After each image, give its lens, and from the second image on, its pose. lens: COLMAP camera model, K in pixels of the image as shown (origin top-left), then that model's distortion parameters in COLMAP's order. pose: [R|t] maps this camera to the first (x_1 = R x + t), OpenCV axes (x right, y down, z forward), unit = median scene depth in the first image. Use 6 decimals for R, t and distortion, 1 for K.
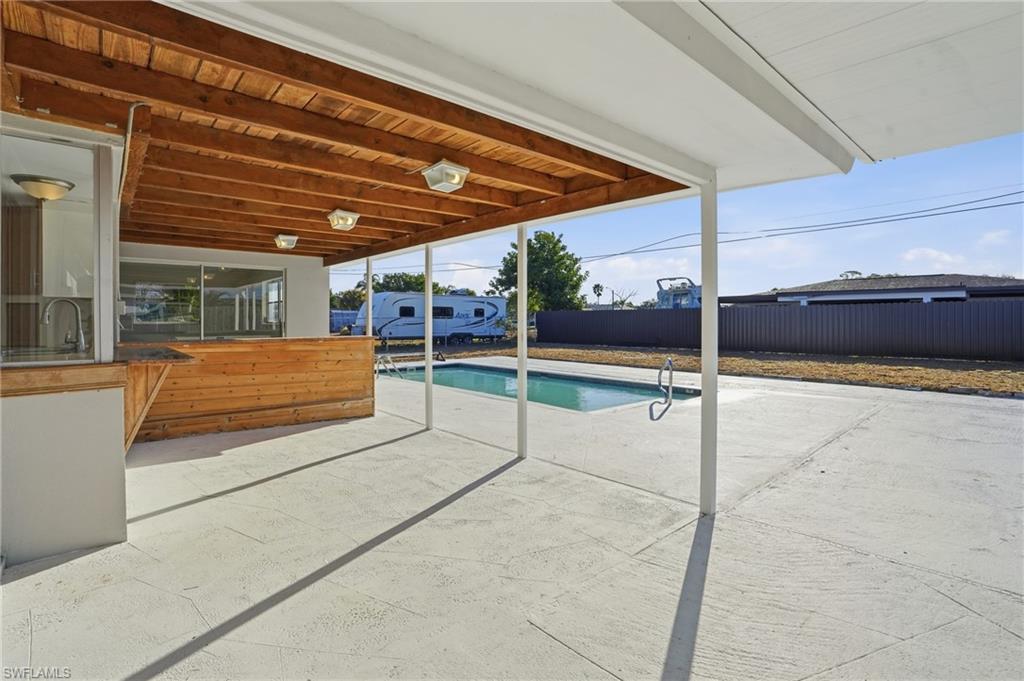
lens RADIAL K [[478.6, 0, 509.2], [0, 478.6, 332.8], [0, 0, 1]] dist [-0.069281, 0.025400]
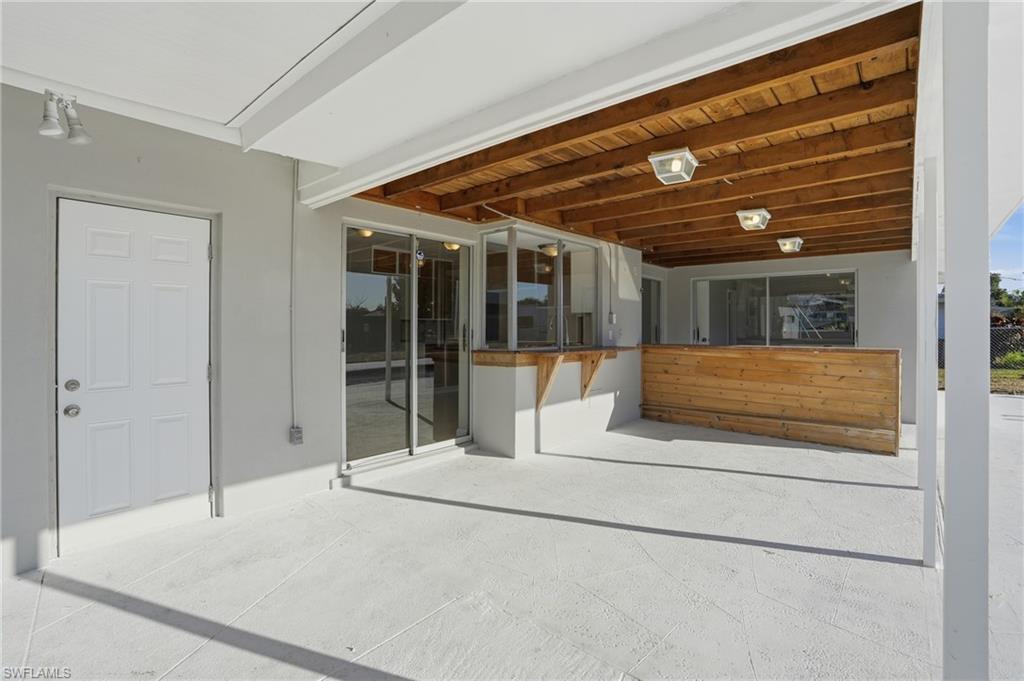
lens RADIAL K [[485.7, 0, 506.3], [0, 485.7, 330.6], [0, 0, 1]] dist [-0.069694, 0.026188]
pose [[0.136422, 0.003686, -0.990644, 0.098676], [-0.027664, 0.999617, -0.000090, -0.001322], [0.990264, 0.027417, 0.136472, 0.078417]]
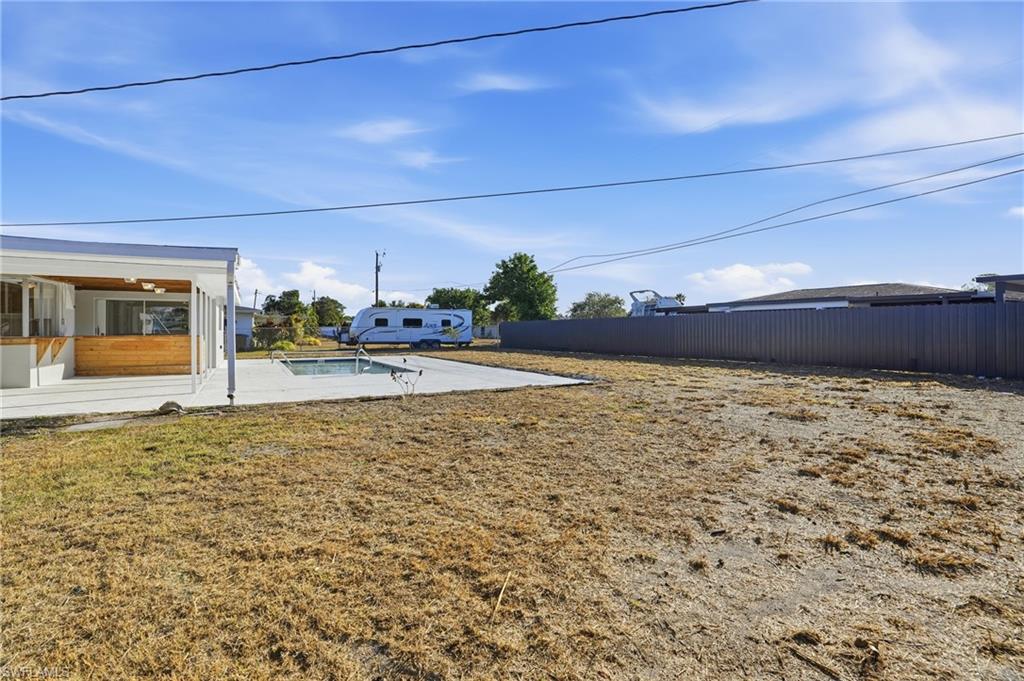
lens RADIAL K [[478.6, 0, 509.2], [0, 478.6, 332.8], [0, 0, 1]] dist [-0.069281, 0.025400]
pose [[0.977293, 0.001859, -0.211884, 0.392816], [-0.006387, 0.999766, -0.020690, 0.008463], [0.211796, 0.021573, 0.977076, -0.187751]]
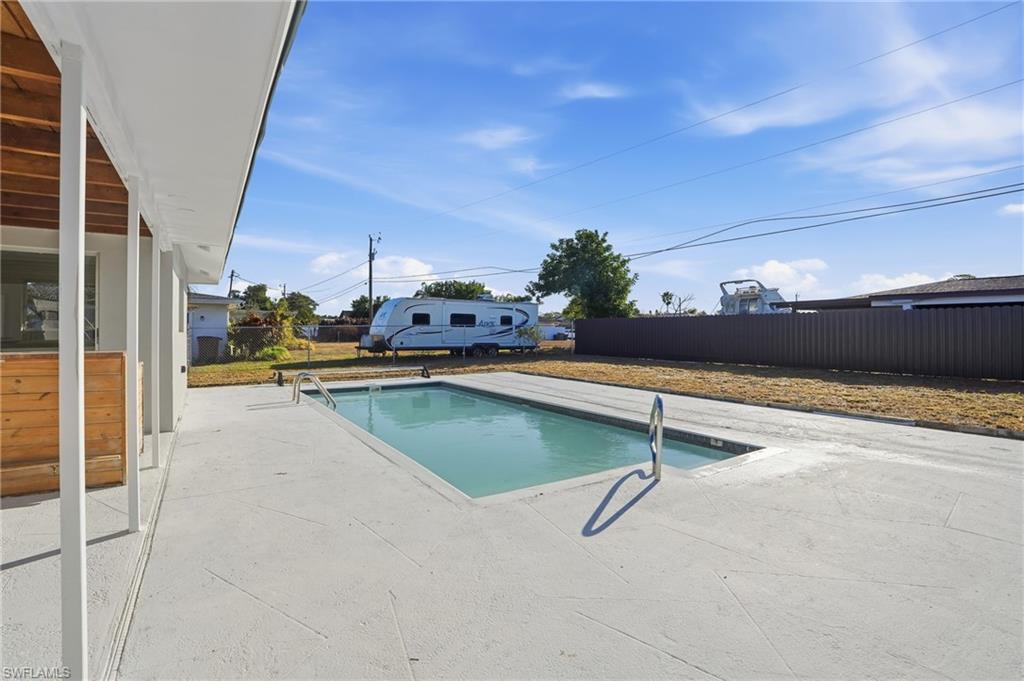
lens RADIAL K [[478.6, 0, 509.2], [0, 478.6, 332.8], [0, 0, 1]] dist [-0.069281, 0.025400]
pose [[0.989718, 0.003511, -0.142990, 0.076593], [-0.006370, 0.999789, -0.019546, -0.002226], [0.142891, 0.020256, 0.989531, 0.134453]]
